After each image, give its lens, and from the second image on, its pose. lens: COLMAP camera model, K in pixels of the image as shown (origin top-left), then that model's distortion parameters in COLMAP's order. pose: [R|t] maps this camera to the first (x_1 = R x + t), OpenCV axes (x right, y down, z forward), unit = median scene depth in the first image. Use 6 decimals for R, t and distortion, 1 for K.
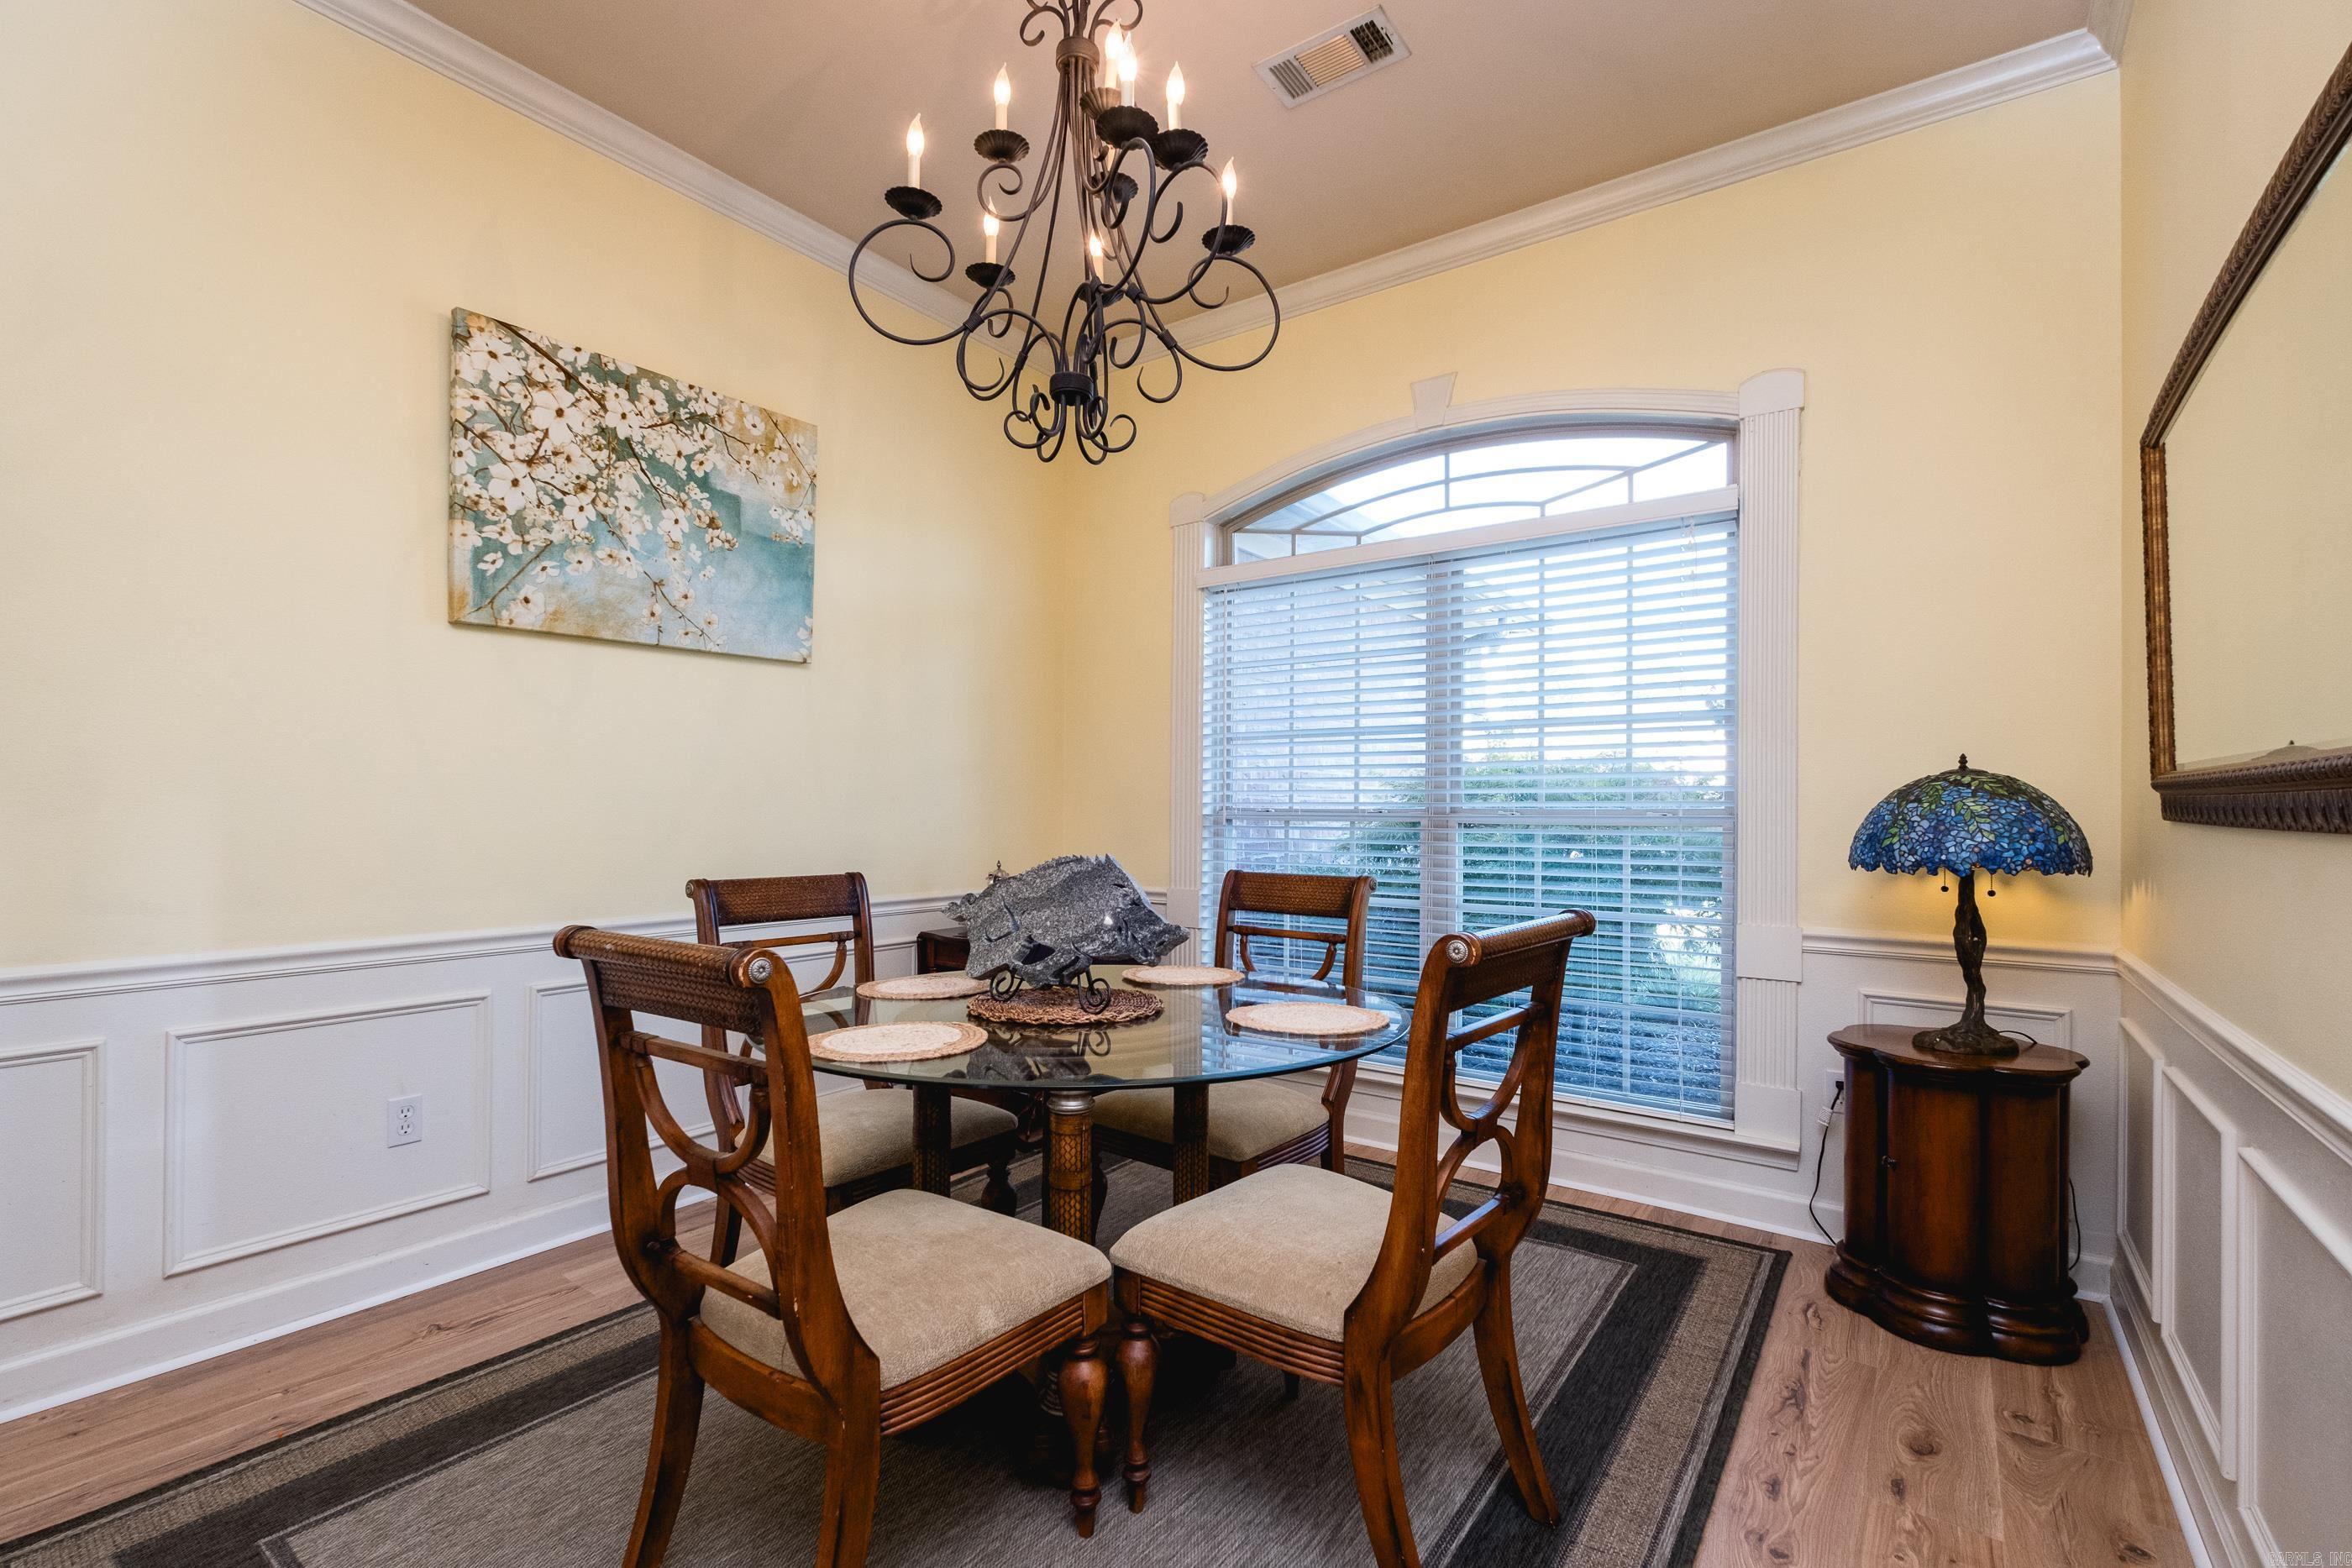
lens RADIAL K [[1045.0, 0, 1170.7], [0, 1045.0, 804.9], [0, 0, 1]] dist [0.000078, -0.000615]
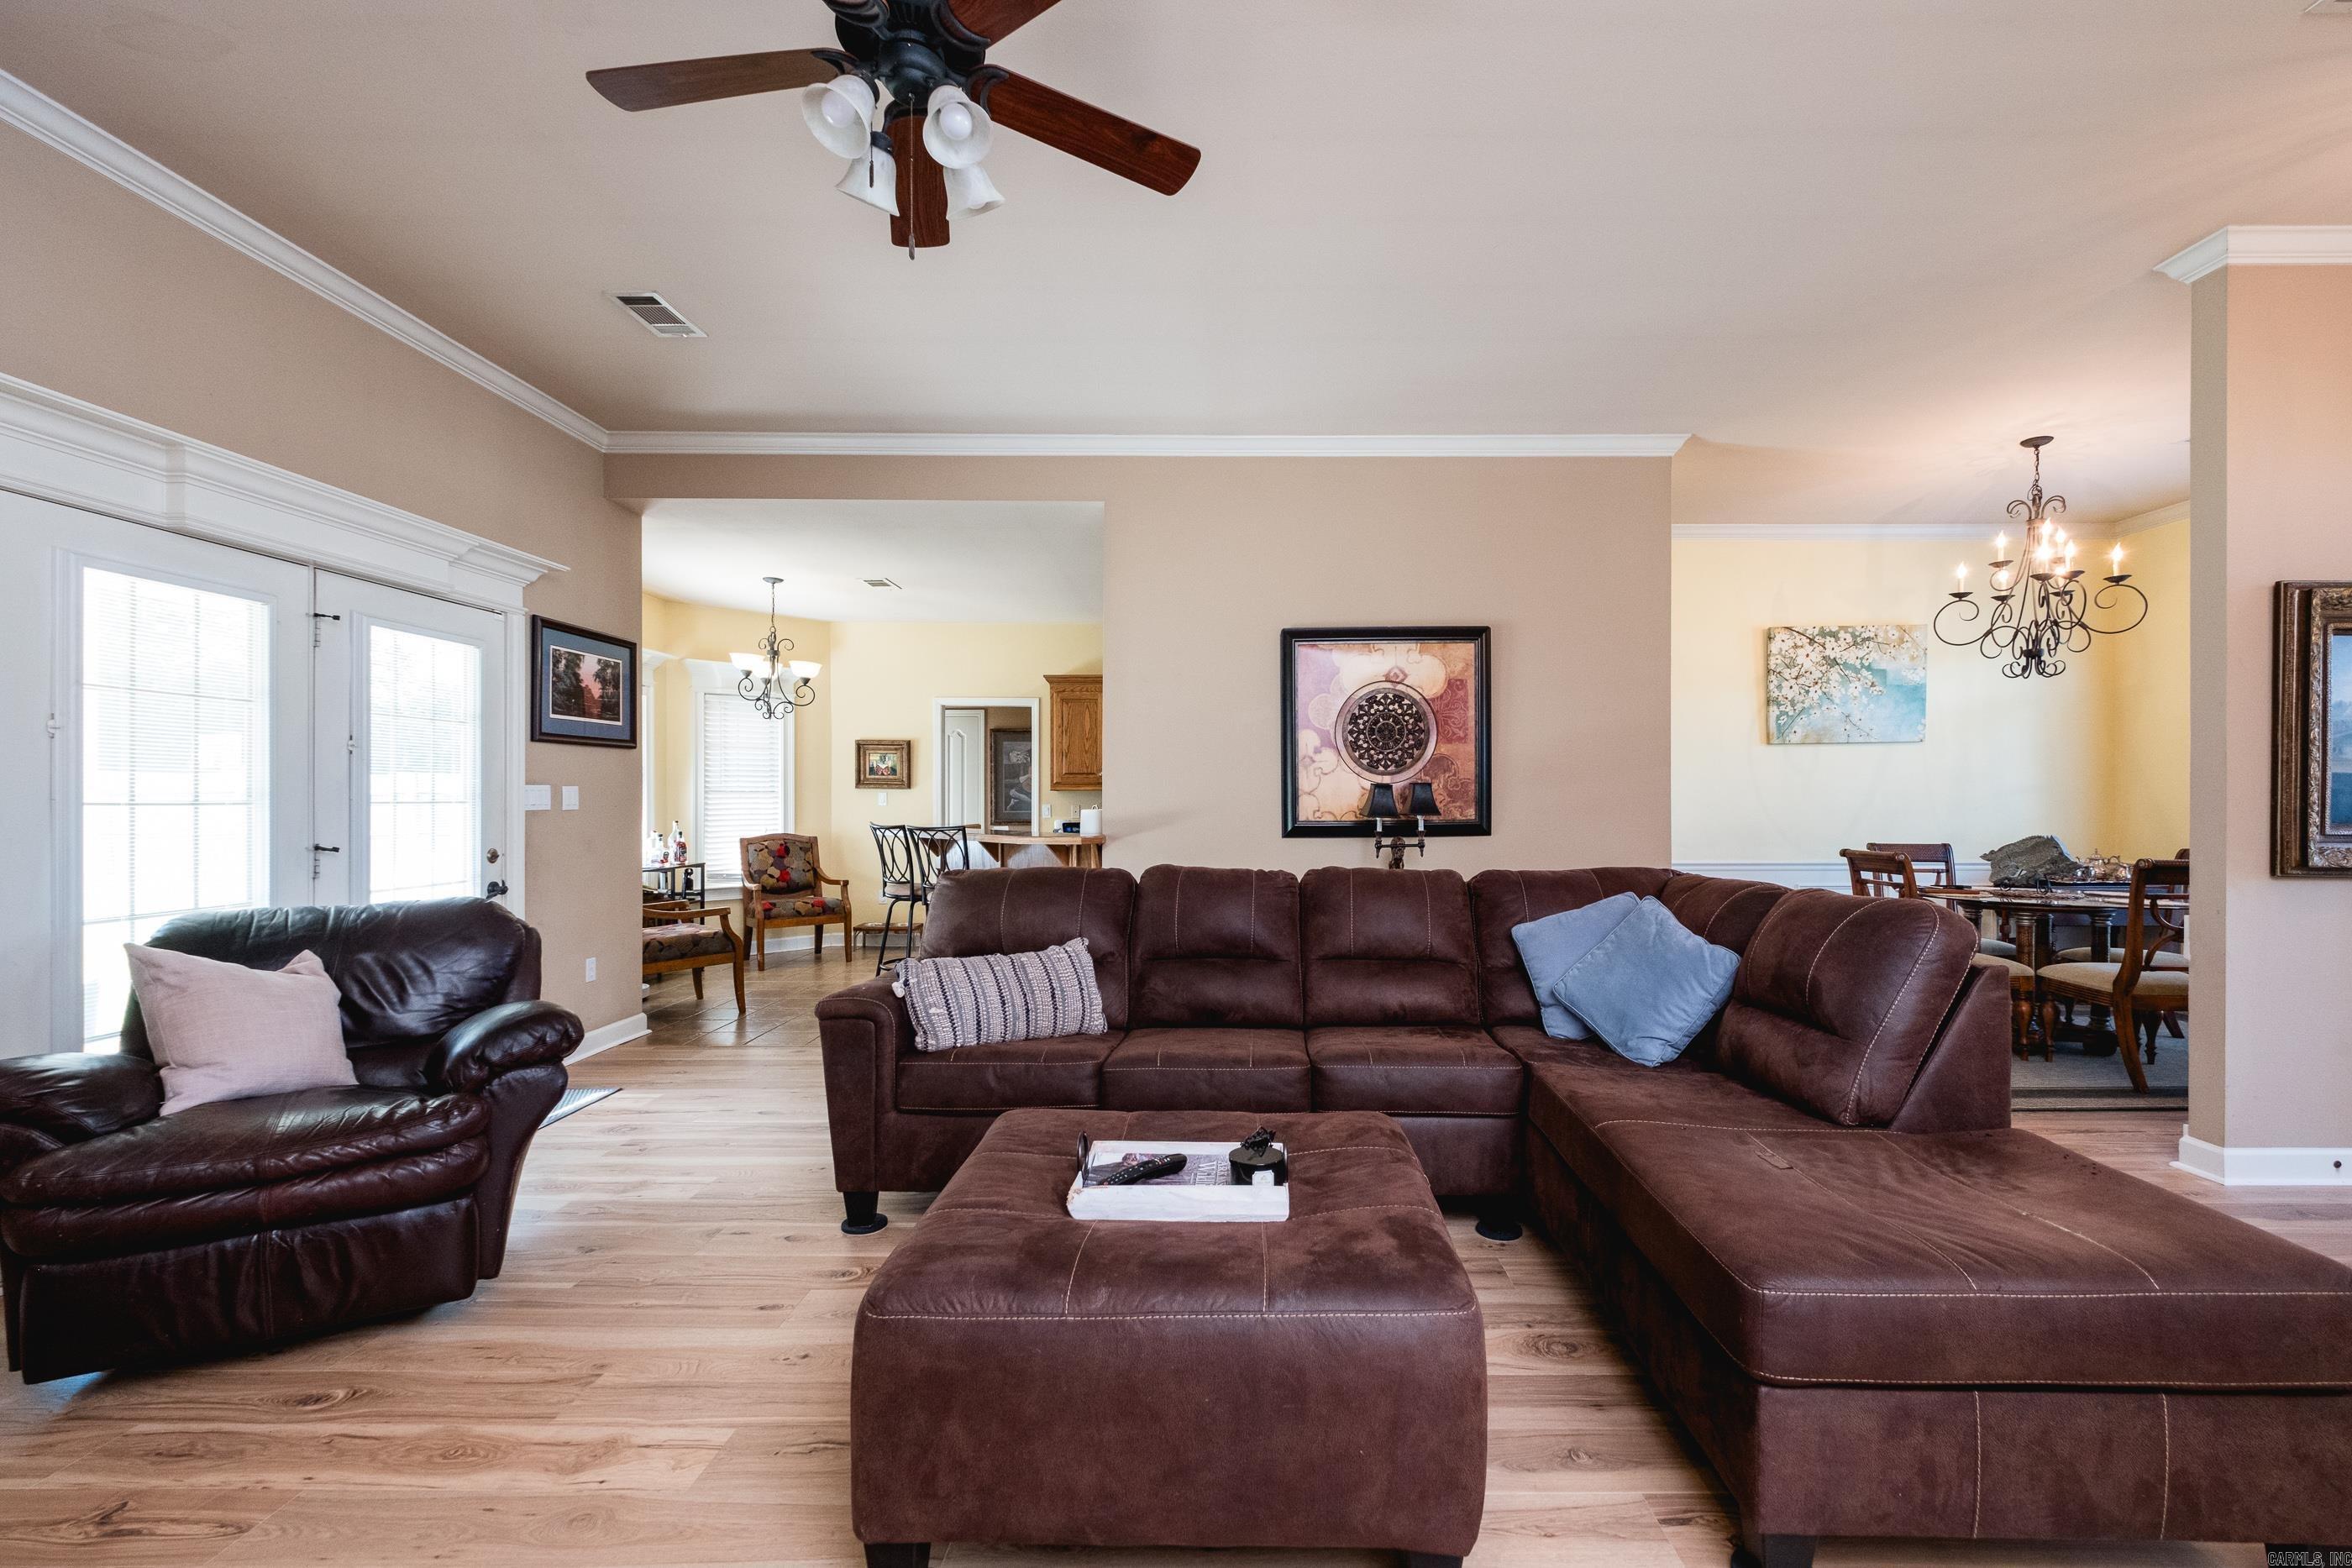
lens RADIAL K [[1026.6, 0, 1231.8], [0, 1026.6, 801.5], [0, 0, 1]] dist [0.003724, -0.000413]
pose [[0.587061, -0.004653, -0.809529, 0.579901], [0.009494, 0.999954, 0.001137, -0.041745], [0.809487, -0.008353, 0.587079, -1.520395]]
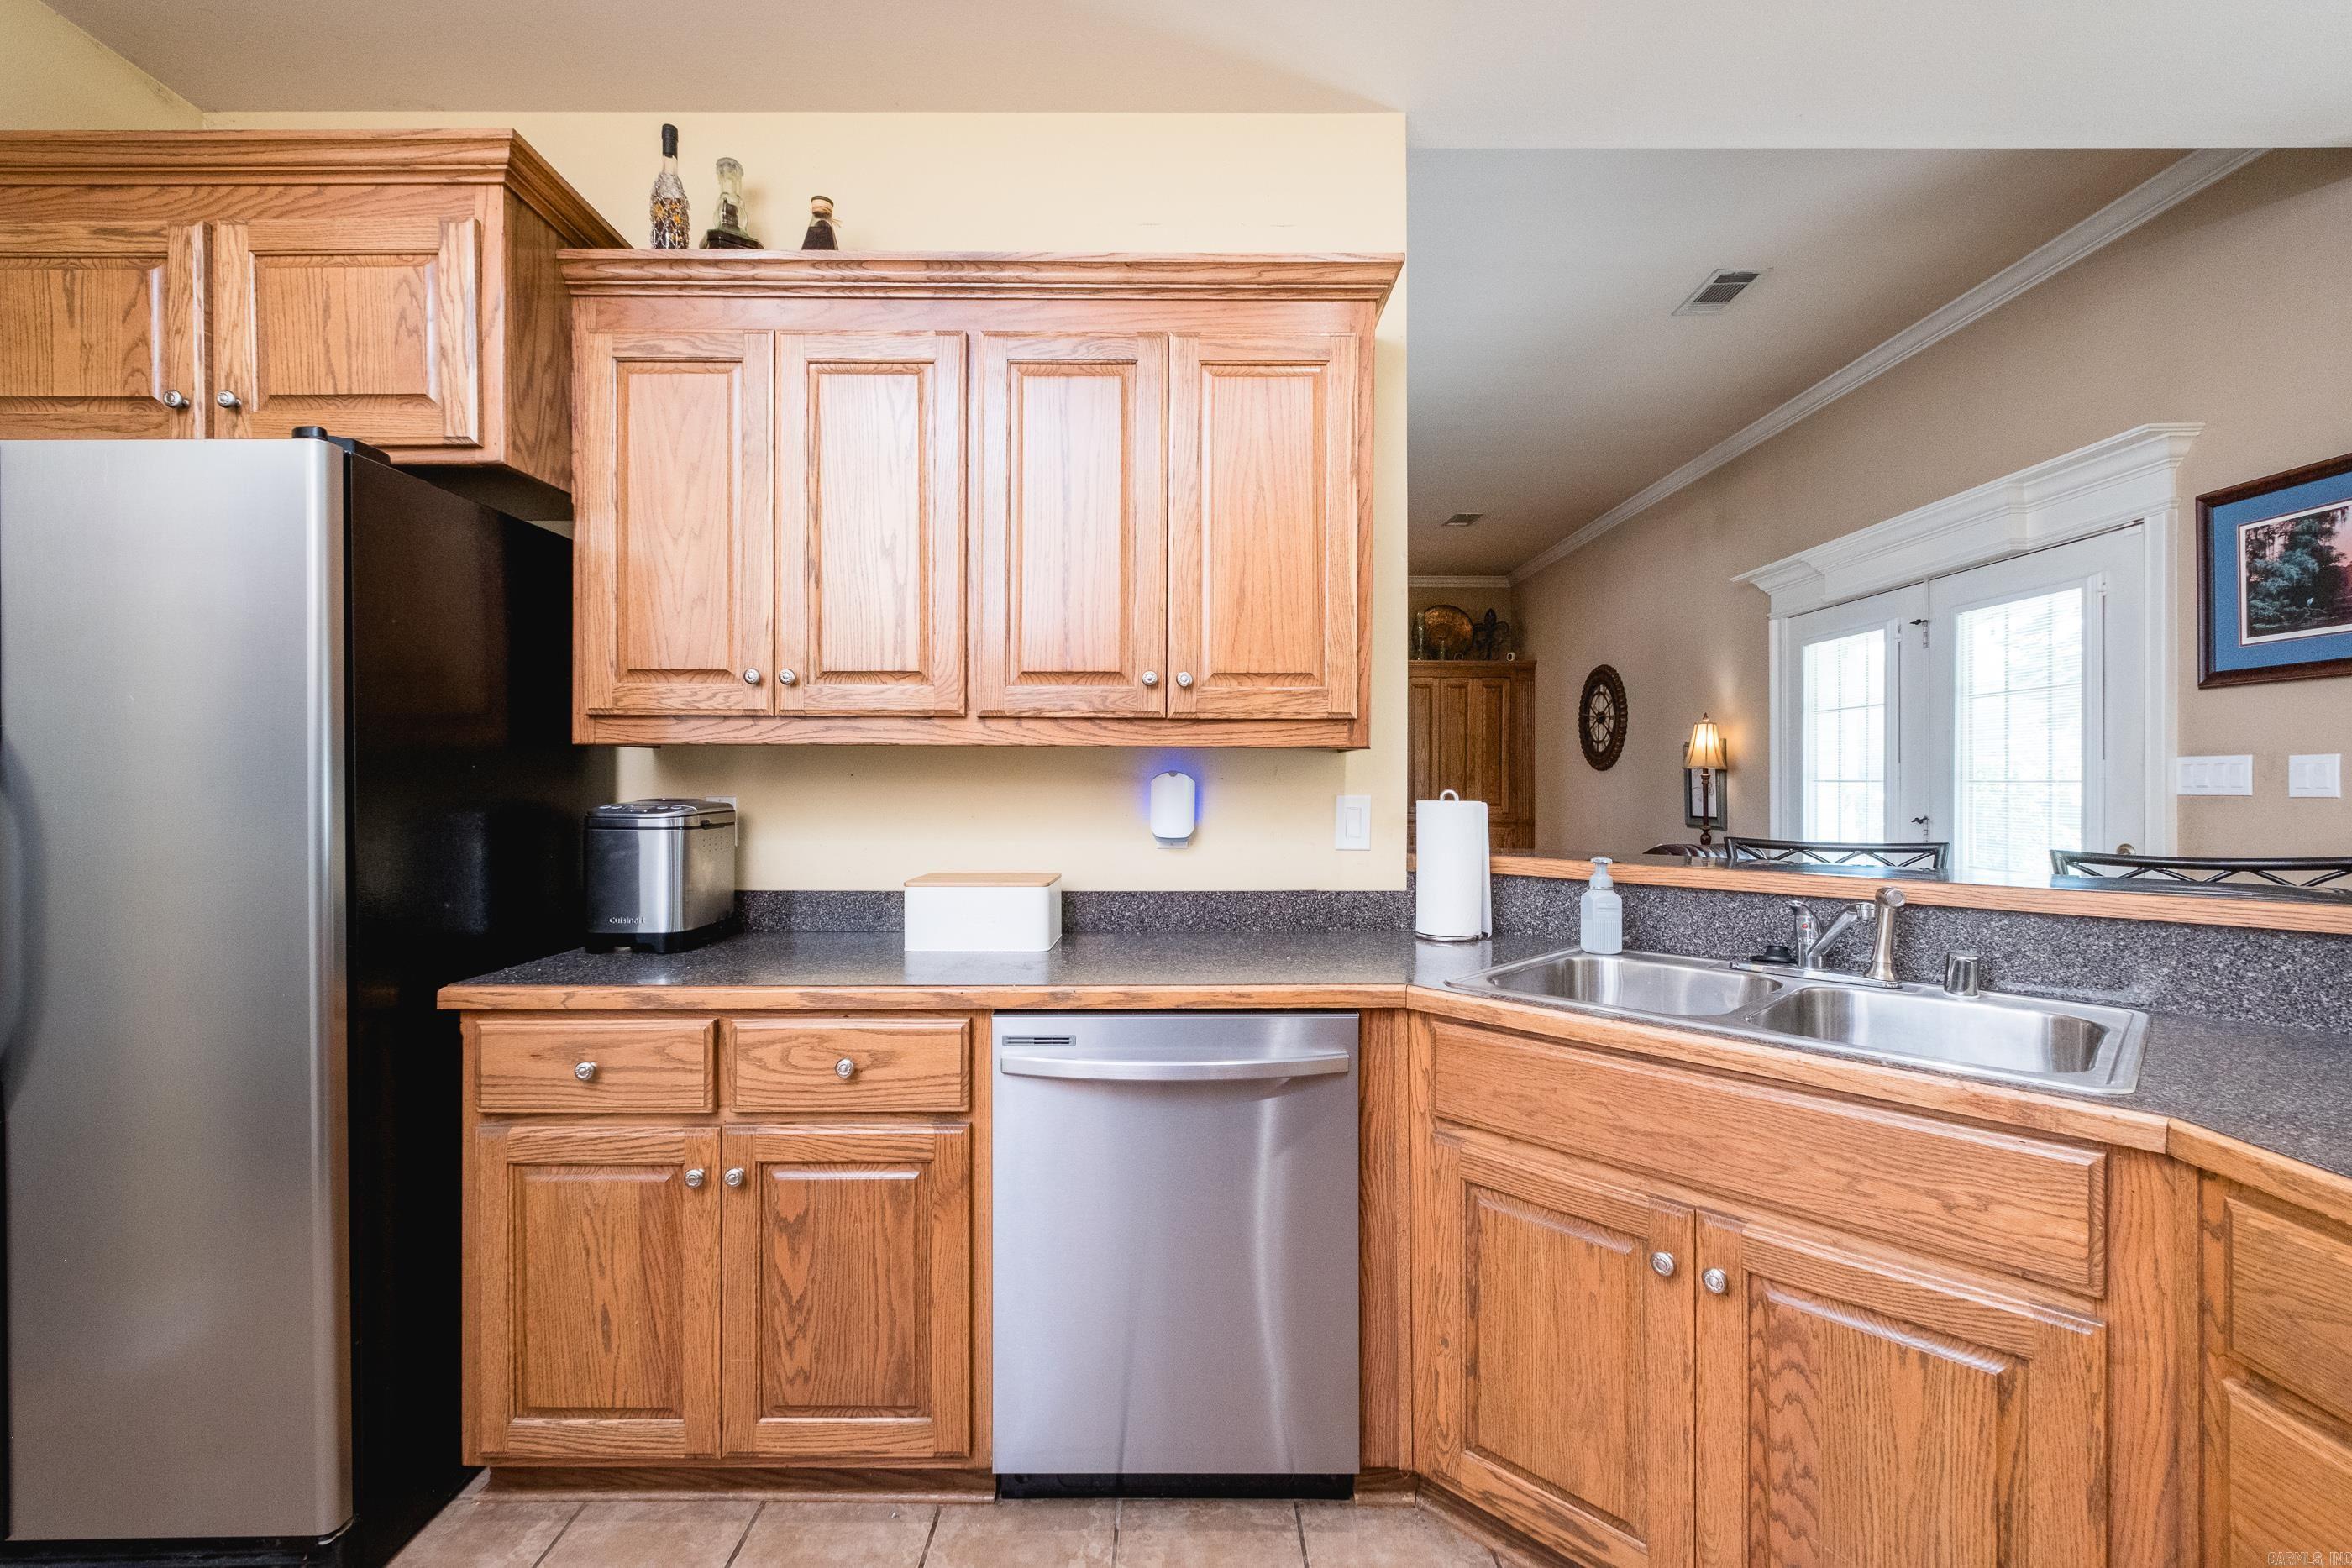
lens RADIAL K [[1006.4, 0, 1174.4], [0, 1006.4, 781.5], [0, 0, 1]] dist [0.004339, -0.004139]
pose [[-0.580494, -0.009134, 0.814213, -1.607131], [-0.010628, 0.999937, 0.003640, -0.042696], [-0.814195, -0.006540, -0.580555, 0.003582]]
